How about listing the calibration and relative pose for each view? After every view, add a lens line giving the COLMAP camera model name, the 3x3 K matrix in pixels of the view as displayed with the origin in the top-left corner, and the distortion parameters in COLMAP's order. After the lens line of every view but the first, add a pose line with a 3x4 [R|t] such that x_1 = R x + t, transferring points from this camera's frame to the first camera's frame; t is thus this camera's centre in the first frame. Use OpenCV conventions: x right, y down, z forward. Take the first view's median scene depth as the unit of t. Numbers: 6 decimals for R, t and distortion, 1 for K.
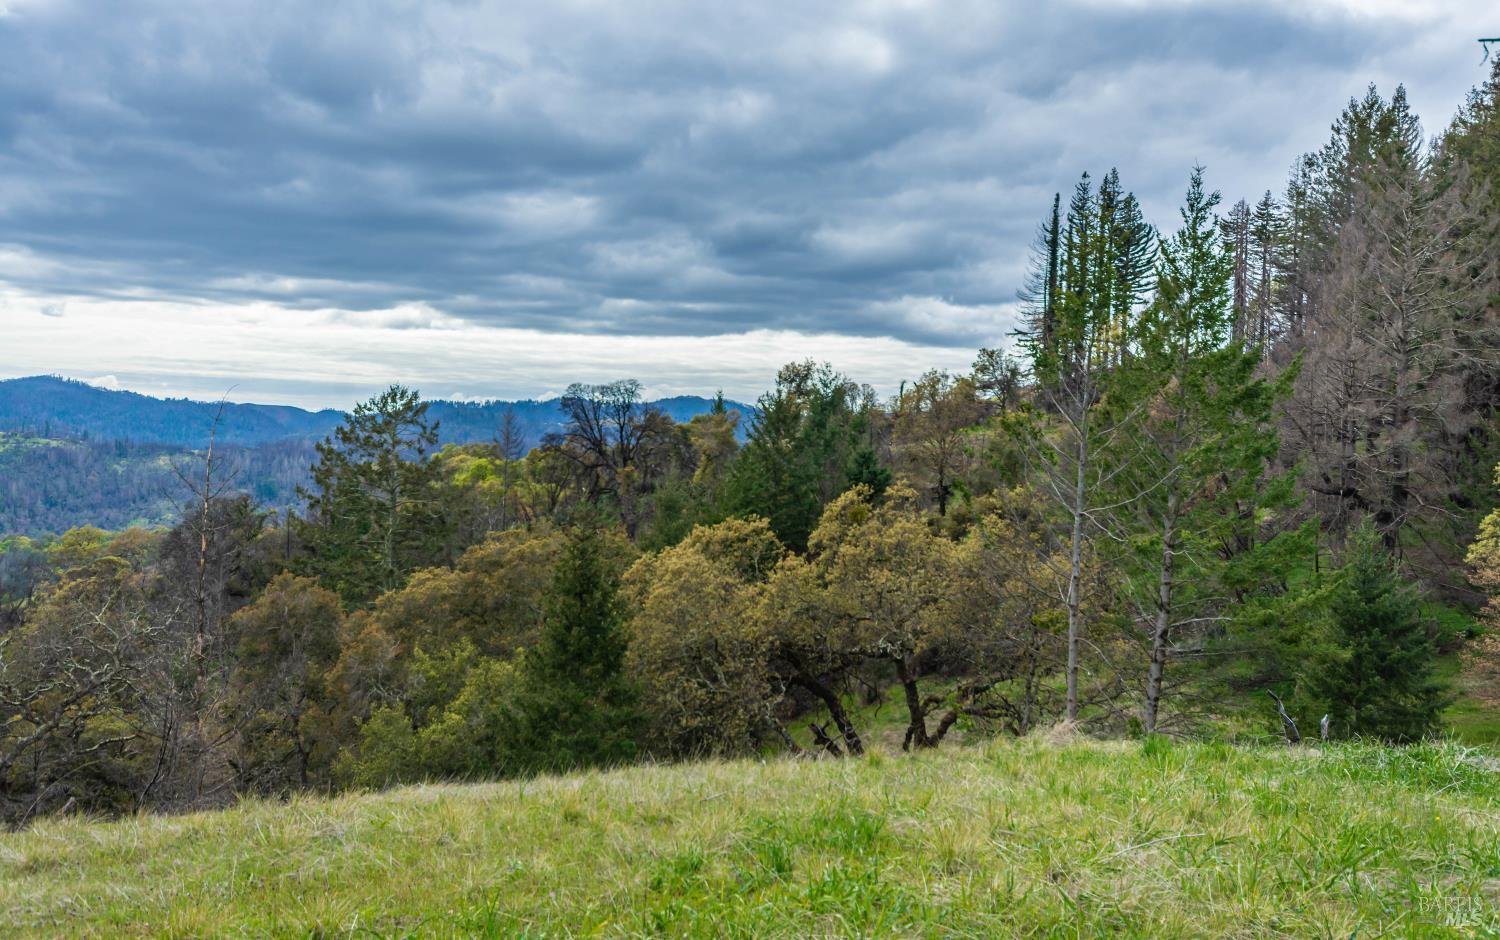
lens RADIAL K [[1235.6, 0, 790.3], [0, 1235.6, 452.0], [0, 0, 1]] dist [0.013903, -0.002240]
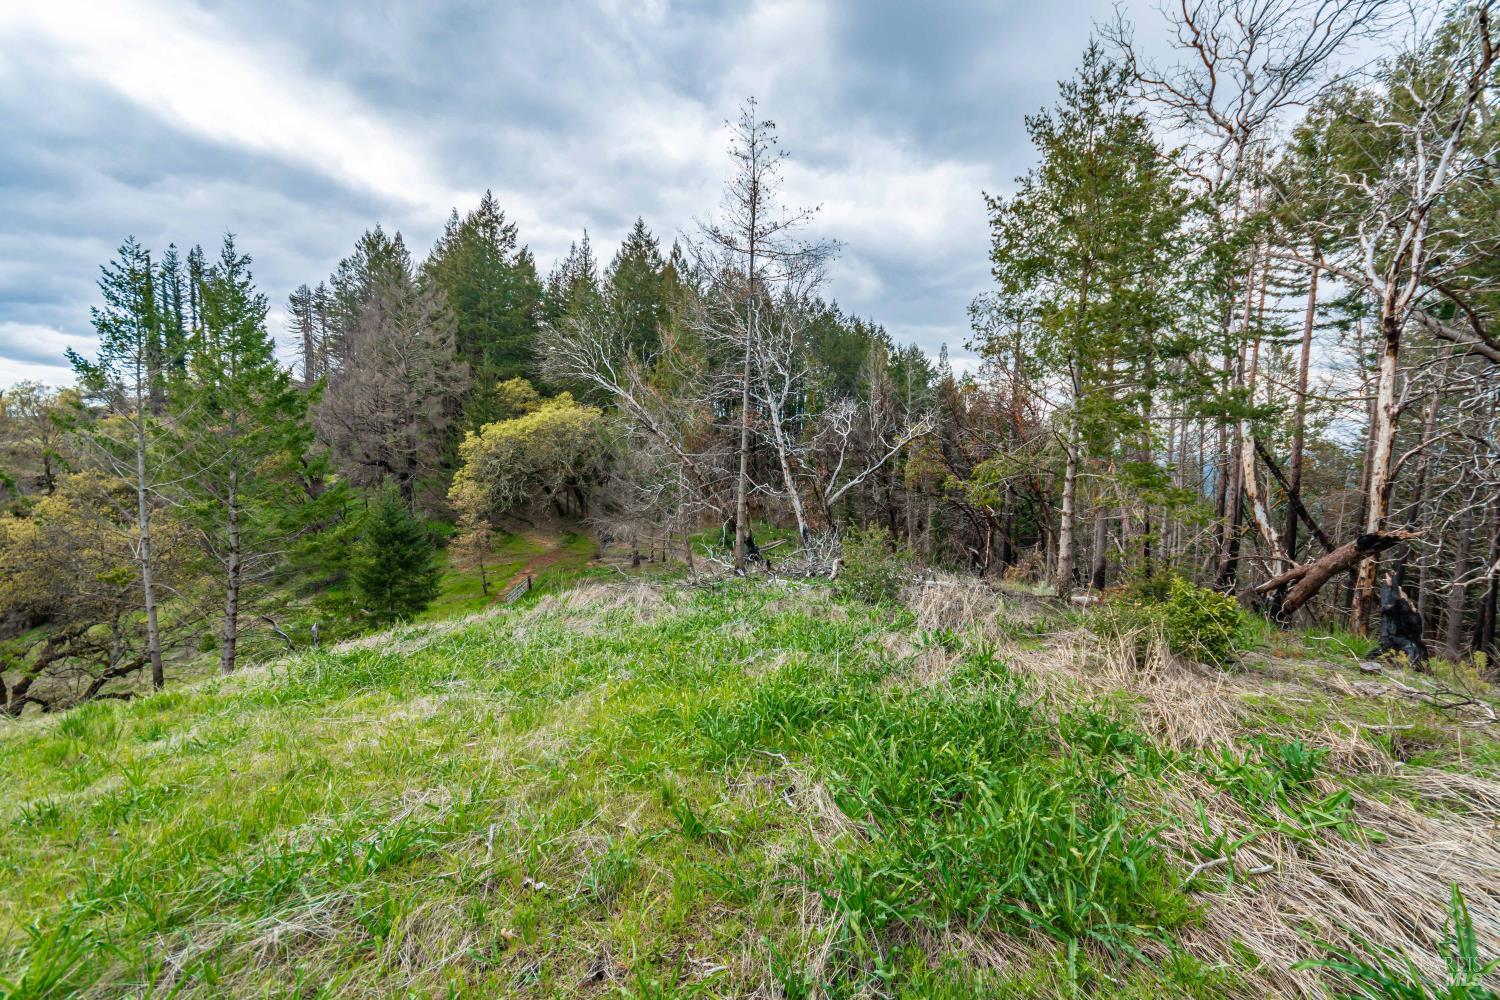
lens RADIAL K [[647.9, 0, 762.8], [0, 647.9, 507.6], [0, 0, 1]] dist [0.002745, -0.002735]
pose [[0.589237, -0.102620, 0.801417, 0.023530], [0.019850, 0.993441, 0.112613, 0.001850], [-0.807716, -0.050448, 0.587409, 0.026088]]
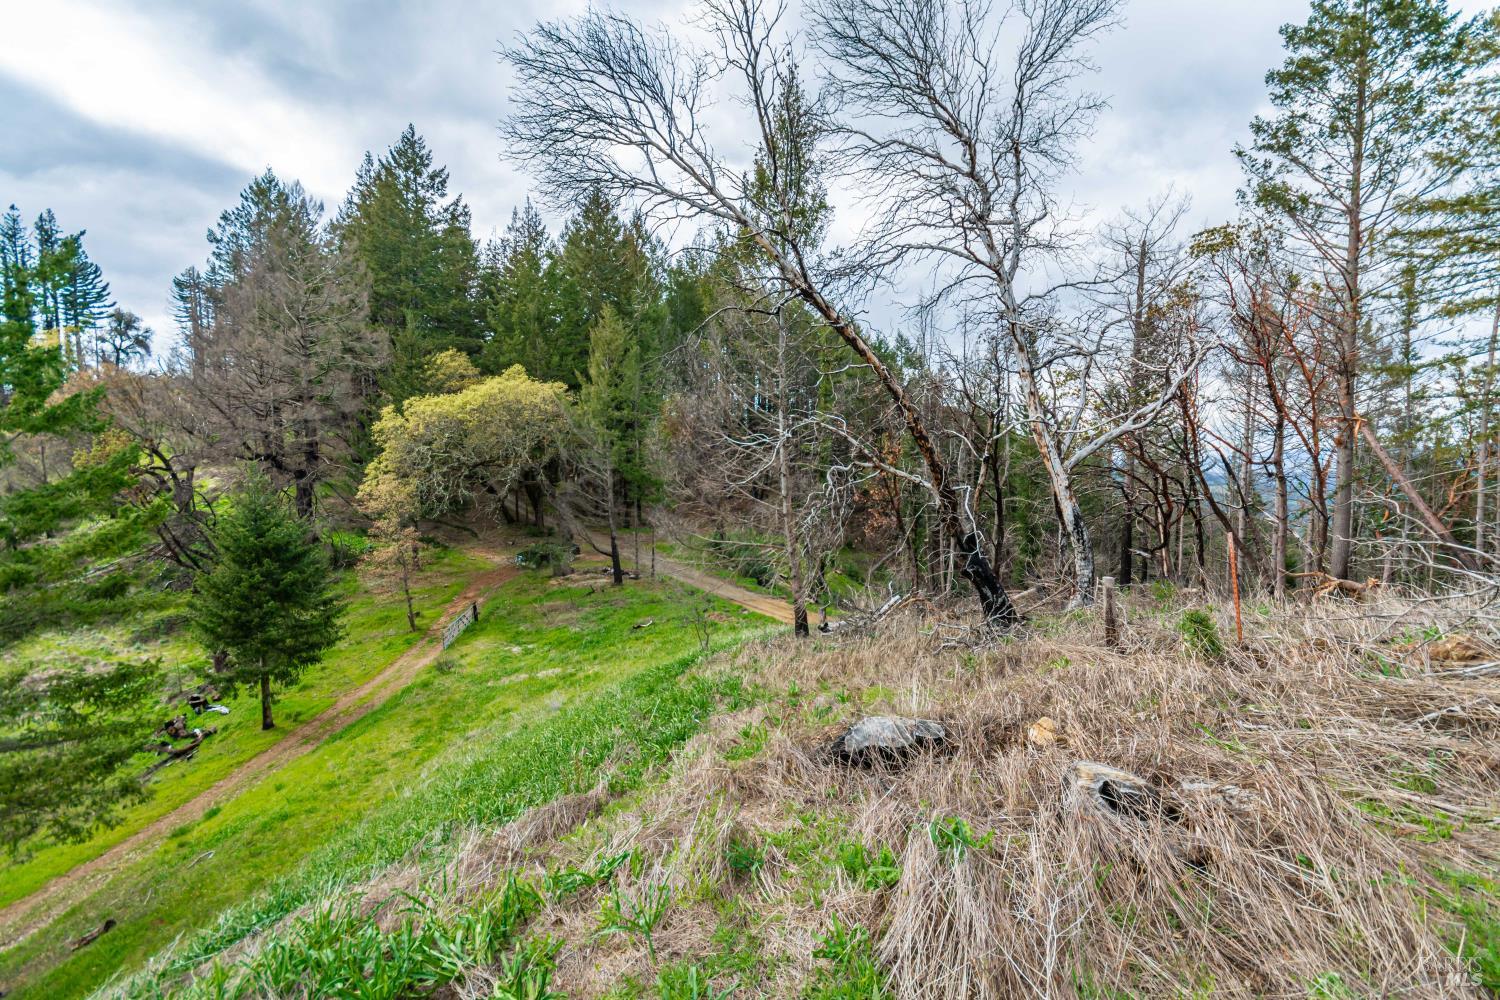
lens RADIAL K [[647.9, 0, 761.0], [0, 647.9, 509.7], [0, 0, 1]] dist [0.002745, -0.002735]
pose [[0.515250, -0.104049, 0.850700, 0.090787], [0.028880, 0.994147, 0.104102, 0.021773], [-0.856553, -0.029070, 0.515240, 0.138494]]
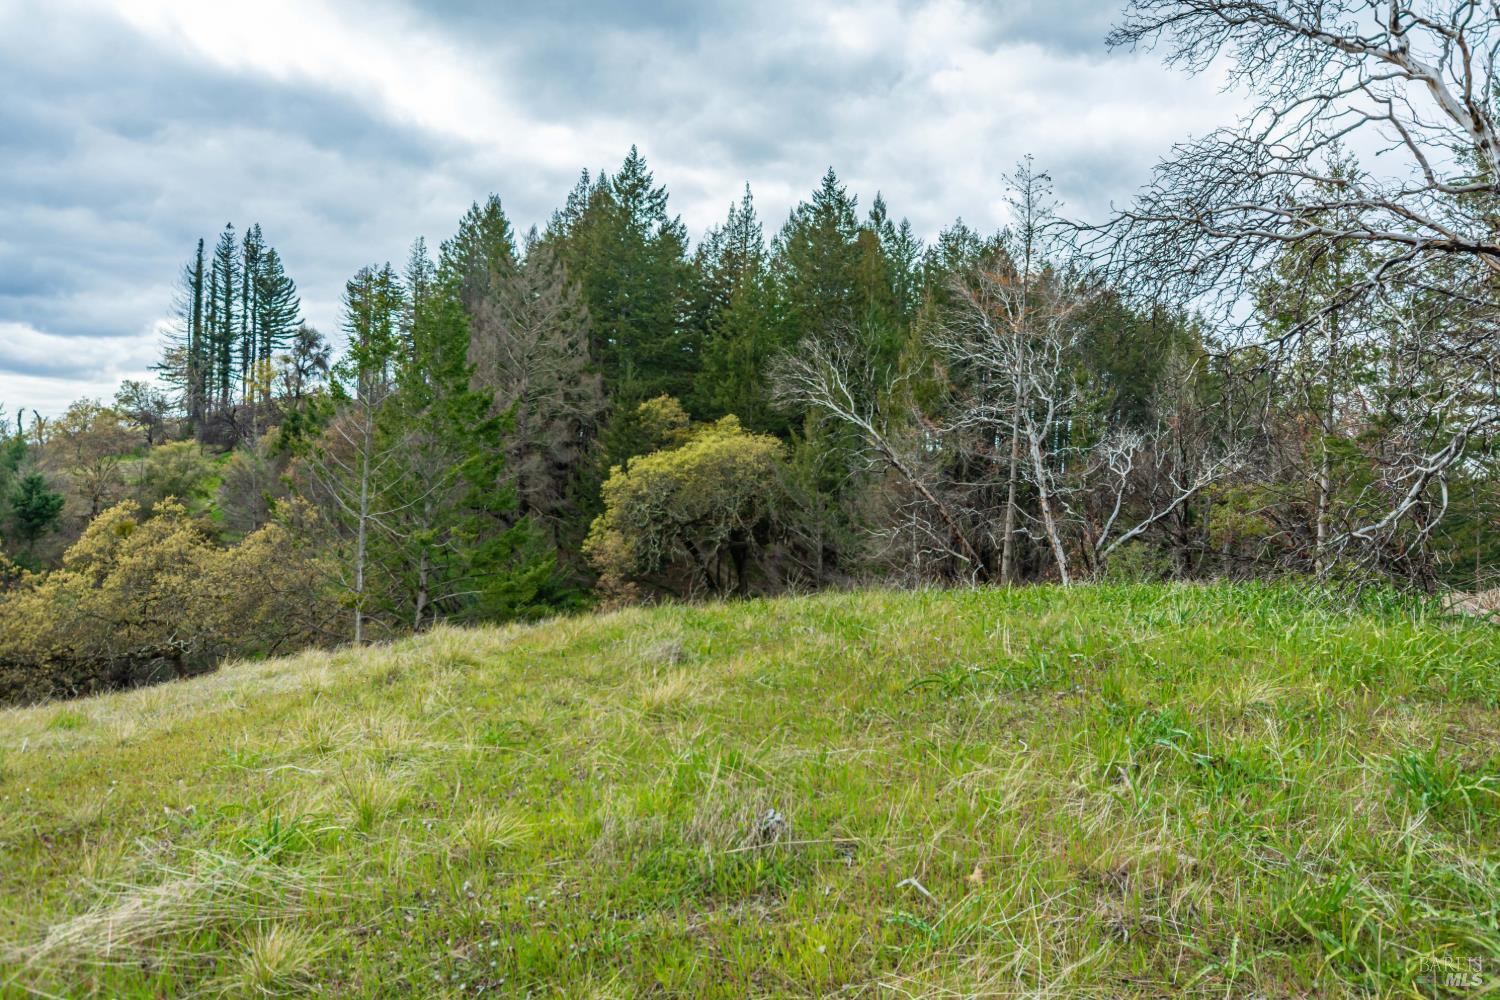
lens RADIAL K [[1064.5, 0, 761.7], [0, 1064.5, 520.3], [0, 0, 1]] dist [-0.007550, -0.022346]
pose [[0.747987, -0.025414, 0.663227, -0.059535], [0.002511, 0.999368, 0.035462, 0.005240], [-0.663709, -0.024859, 0.747578, -0.024995]]
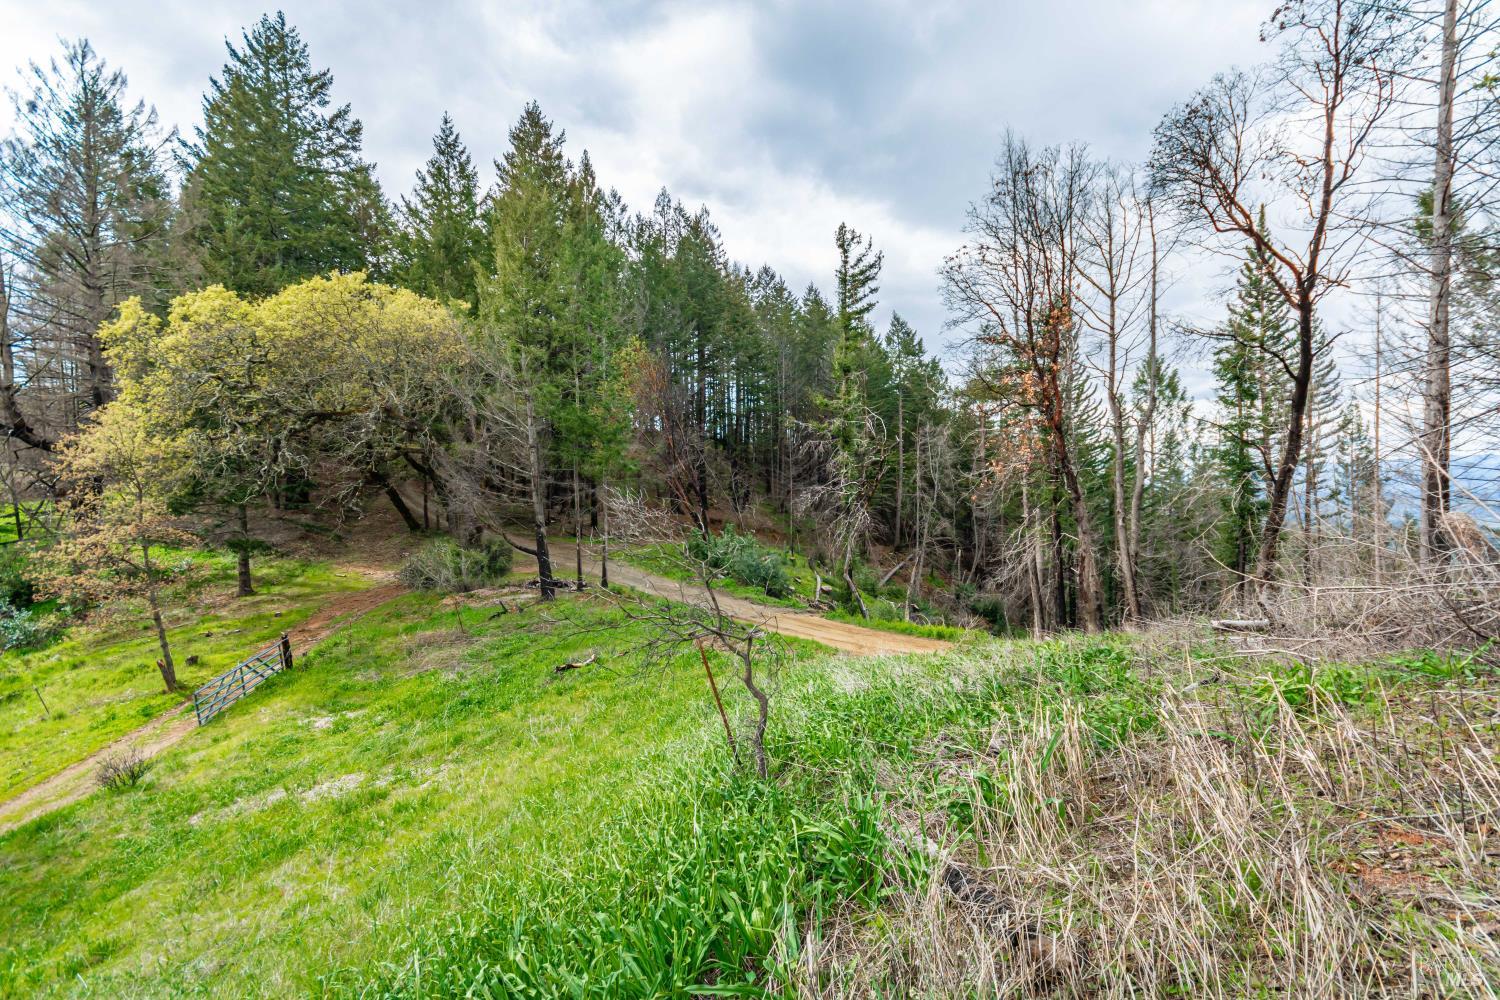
lens RADIAL K [[647.9, 0, 762.5], [0, 647.9, 505.9], [0, 0, 1]] dist [0.002745, -0.002735]
pose [[0.468518, -0.070261, 0.880656, 0.209686], [0.055407, 0.997207, 0.050082, 0.065640], [-0.881715, 0.025330, 0.471102, 0.233807]]
